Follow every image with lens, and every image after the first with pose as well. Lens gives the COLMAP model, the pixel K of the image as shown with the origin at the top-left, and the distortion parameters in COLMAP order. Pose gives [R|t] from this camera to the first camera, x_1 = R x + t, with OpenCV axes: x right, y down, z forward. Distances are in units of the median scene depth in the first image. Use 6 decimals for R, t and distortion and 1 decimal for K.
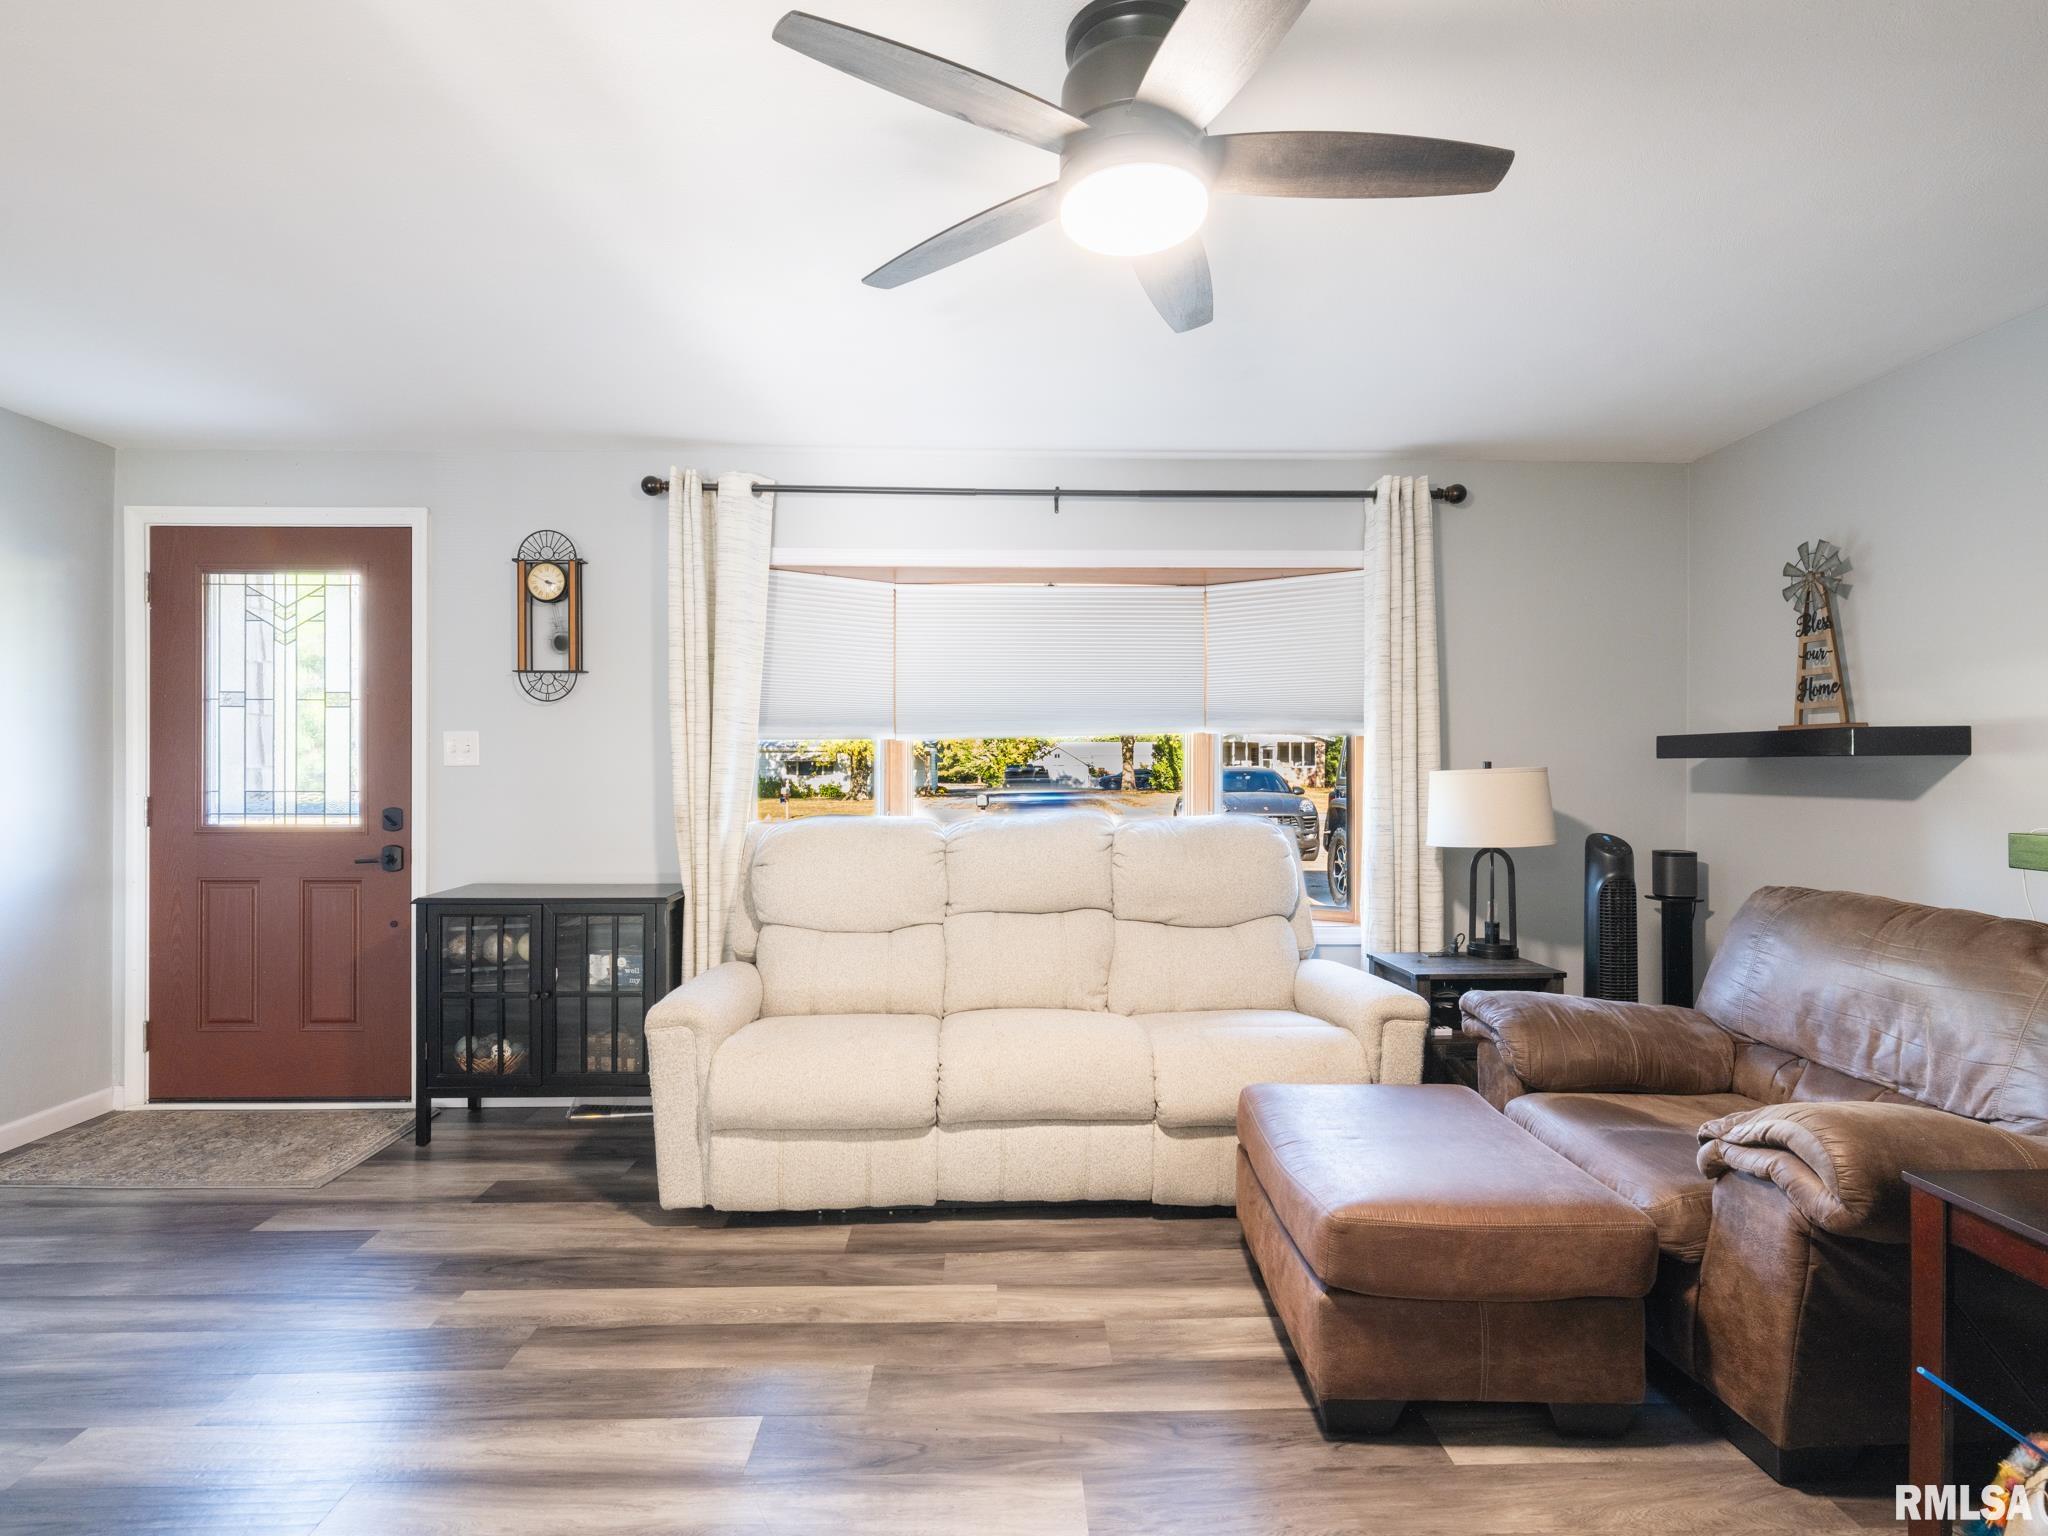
lens RADIAL K [[960.0, 0, 1024.0], [0, 960.0, 768.0], [0, 0, 1]] dist [0.000203, 0.000327]
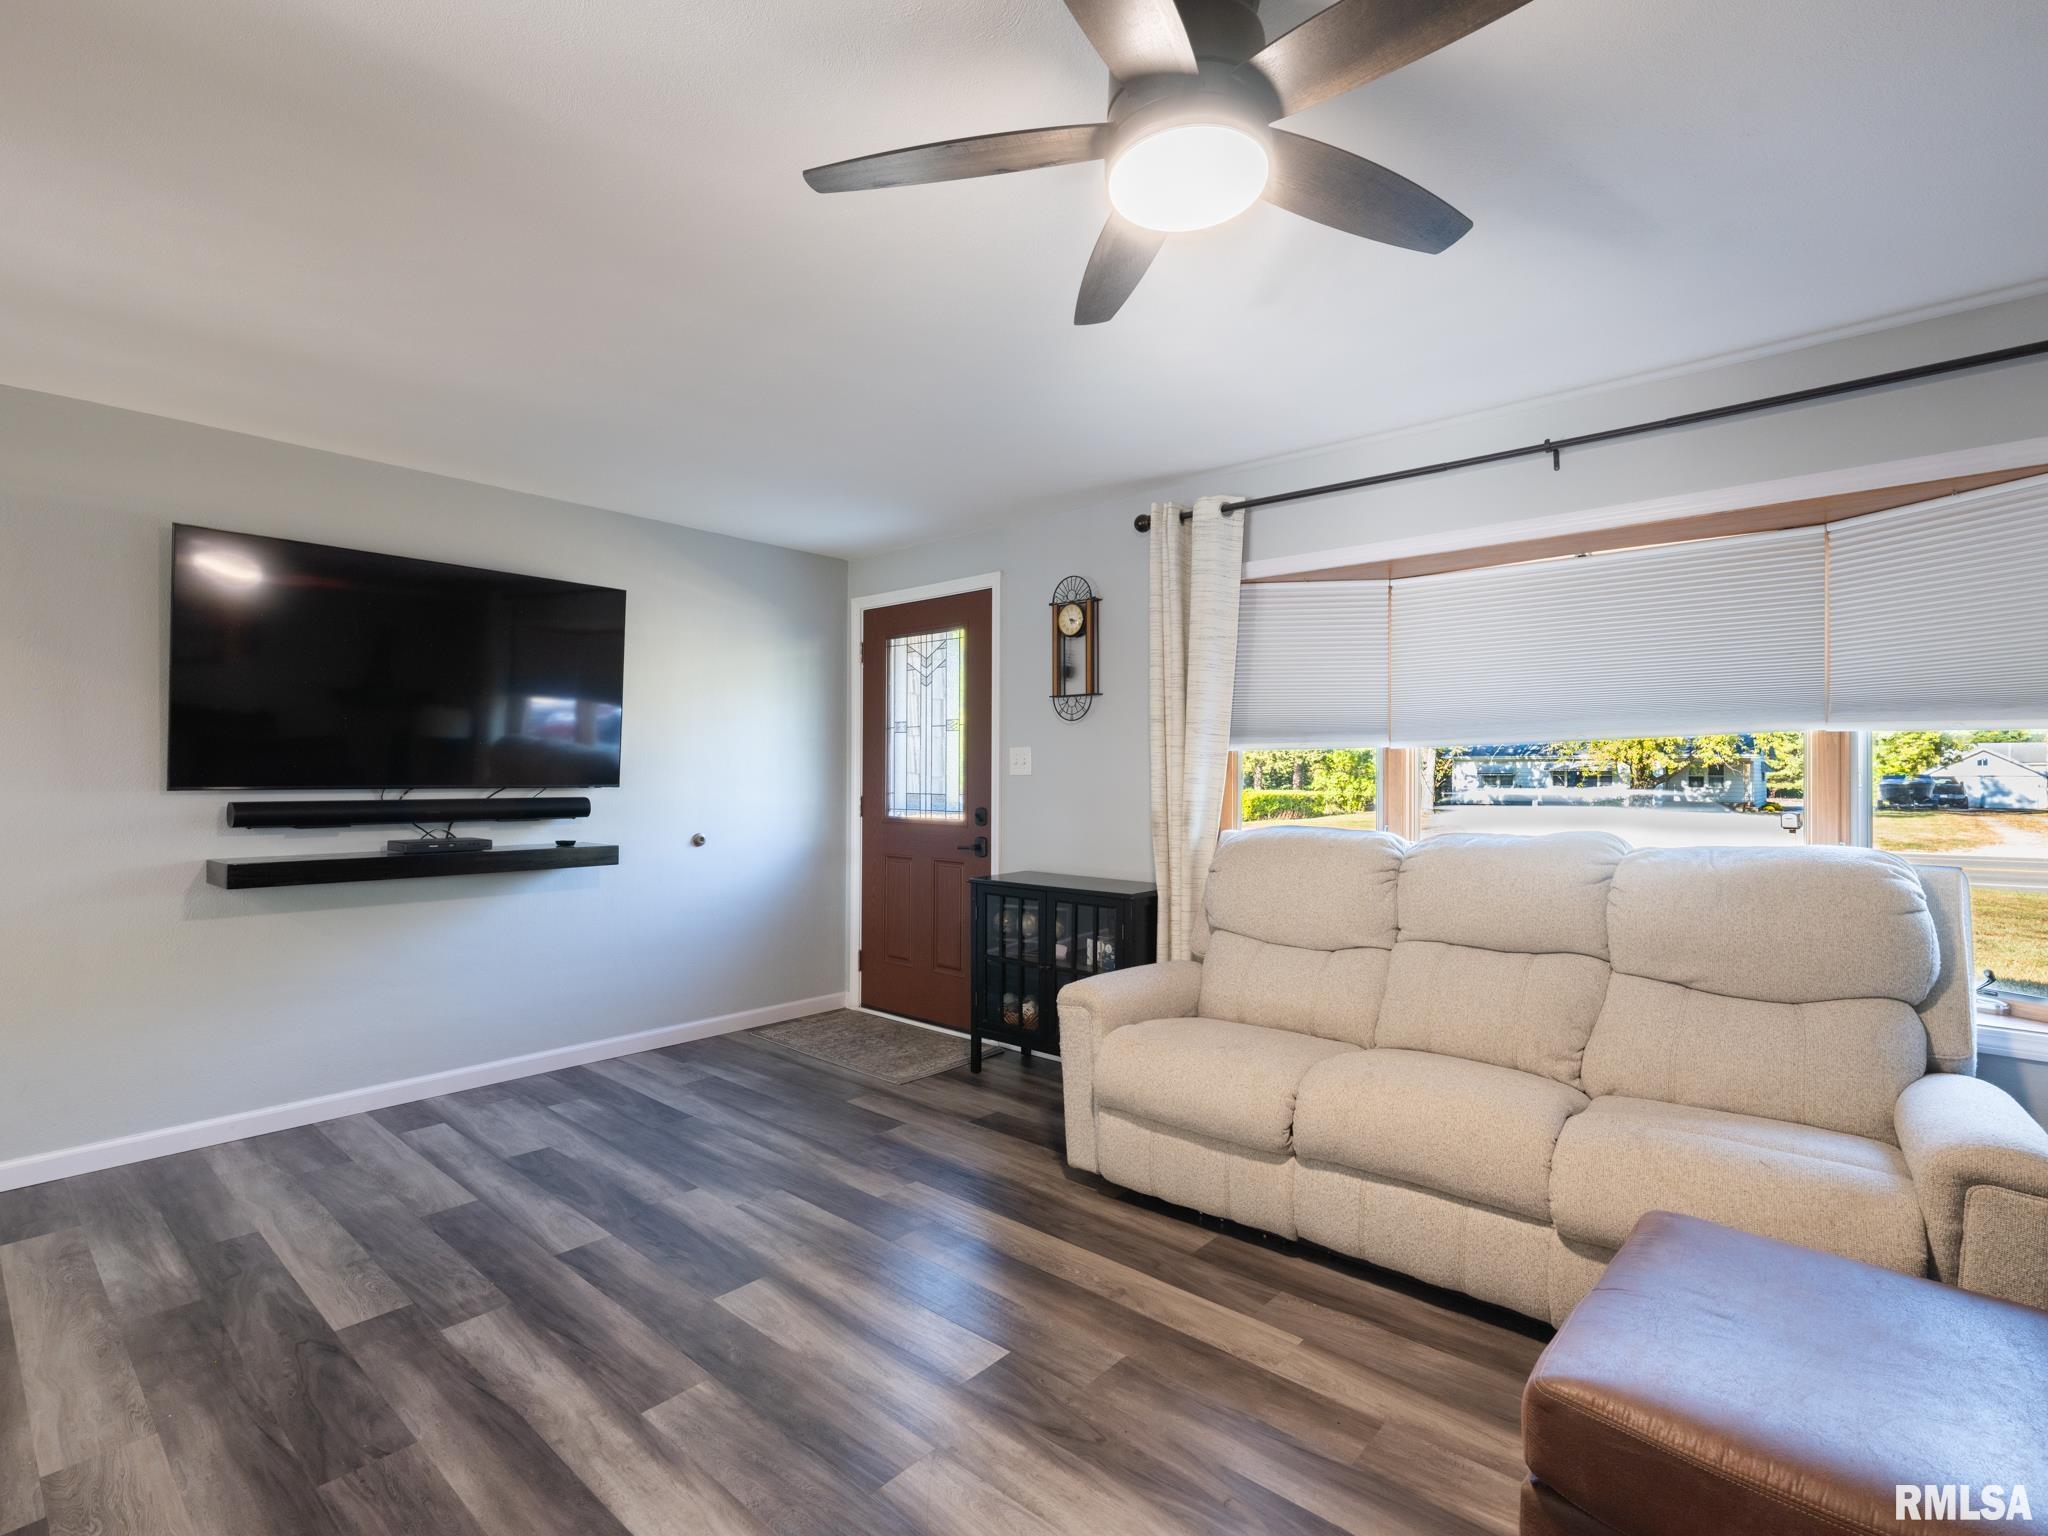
lens RADIAL K [[960.0, 0, 1024.0], [0, 960.0, 768.0], [0, 0, 1]] dist [0.000203, 0.000327]
pose [[0.742142, -0.003286, -0.670235, 0.268788], [-0.003697, 0.999953, -0.008996, -0.000485], [0.670233, 0.009154, 0.742094, 0.090247]]
